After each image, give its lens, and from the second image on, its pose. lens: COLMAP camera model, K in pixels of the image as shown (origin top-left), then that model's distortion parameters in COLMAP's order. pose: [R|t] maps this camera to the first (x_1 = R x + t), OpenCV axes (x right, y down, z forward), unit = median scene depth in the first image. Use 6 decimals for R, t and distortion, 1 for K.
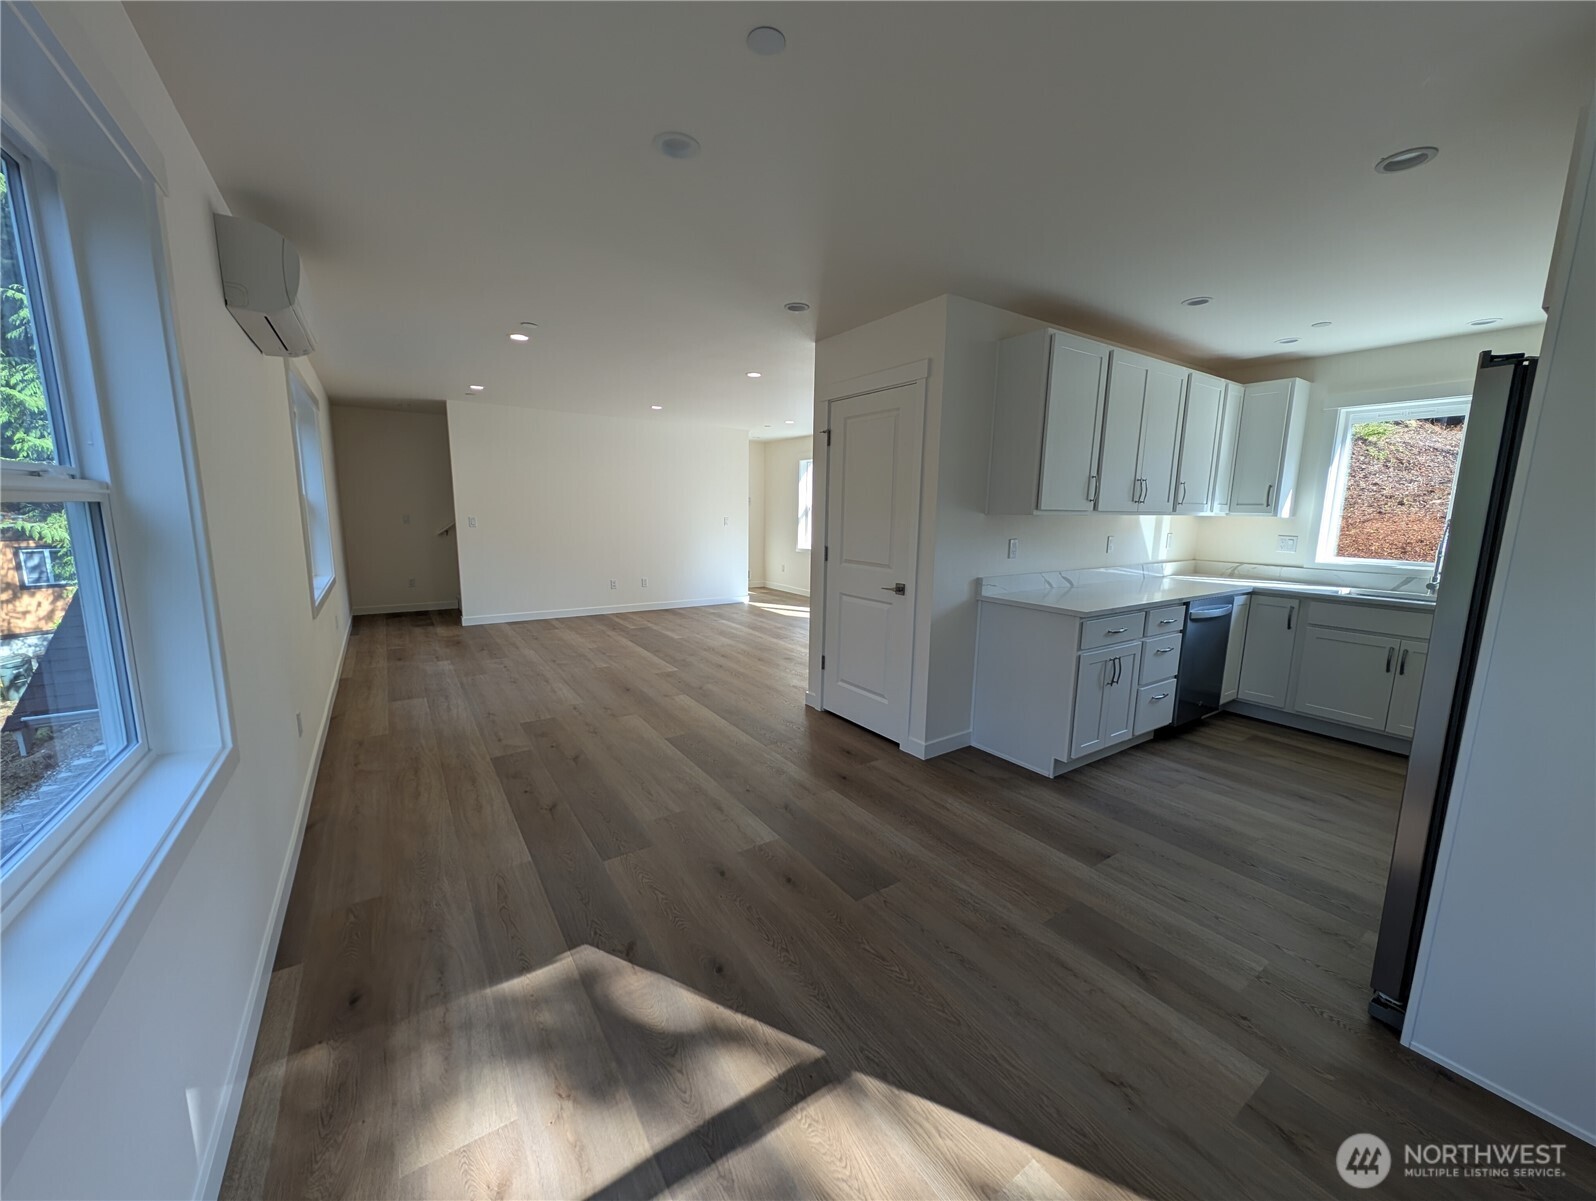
lens RADIAL K [[600.2, 0, 787.9], [0, 600.2, 604.7], [0, 0, 1]] dist [0.009977, -0.007856]
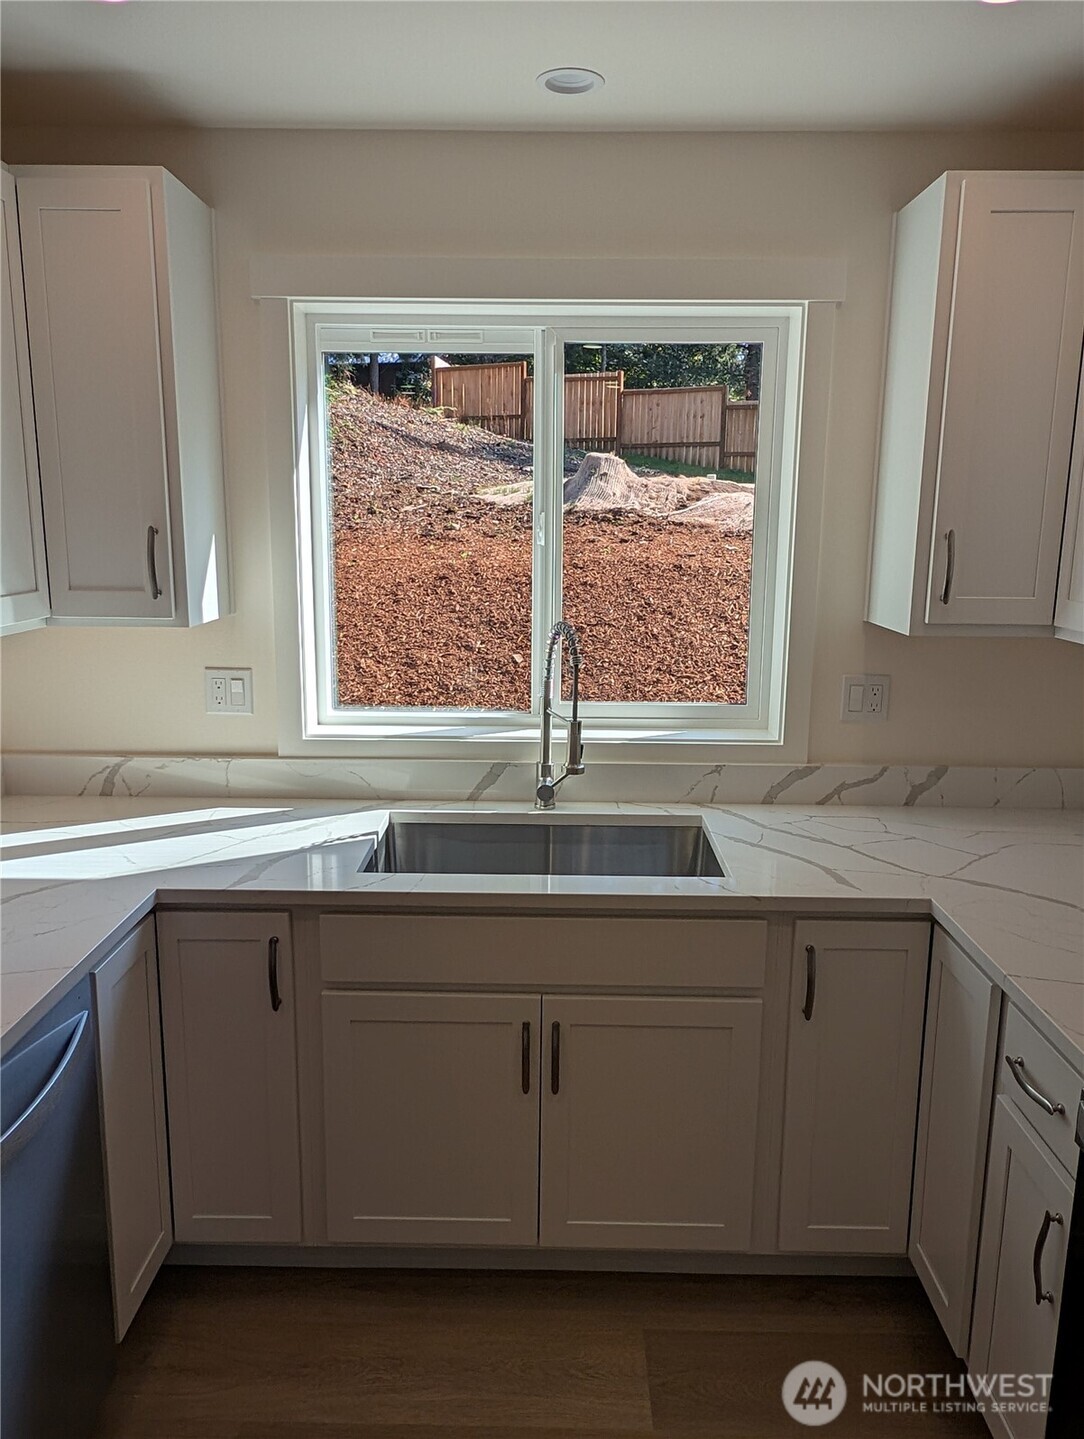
lens RADIAL K [[1021.6, 0, 541.5], [0, 1021.6, 700.6], [0, 0, 1]] dist [0.003468, 0.004308]
pose [[0.561872, -0.161093, 0.811387, 0.564591], [0.131218, 0.985793, 0.104854, -0.165494], [-0.816750, 0.047554, 0.575028, 0.644709]]
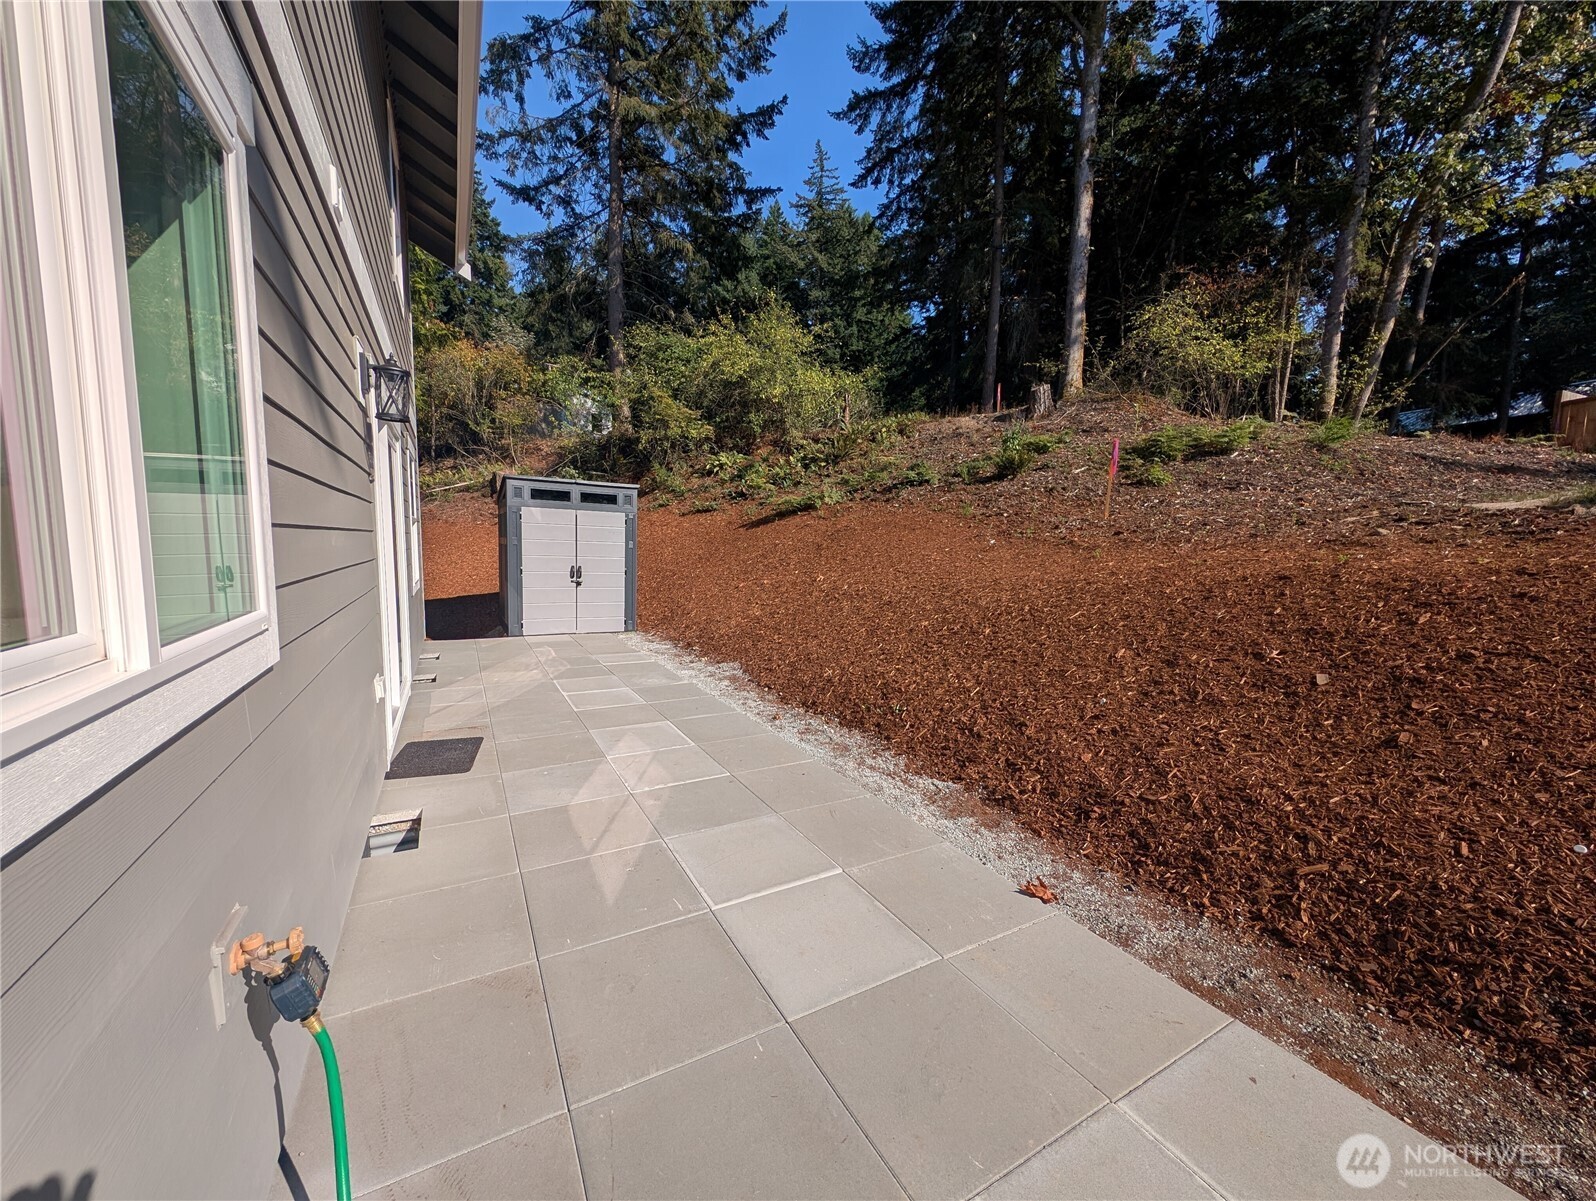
lens RADIAL K [[600.2, 0, 787.9], [0, 600.2, 604.7], [0, 0, 1]] dist [0.009977, -0.007856]
pose [[0.996549, 0.014701, -0.081691, 1.462610], [-0.019636, 0.998009, -0.059940, -0.084604], [0.080648, 0.061338, 0.994854, 0.879448]]
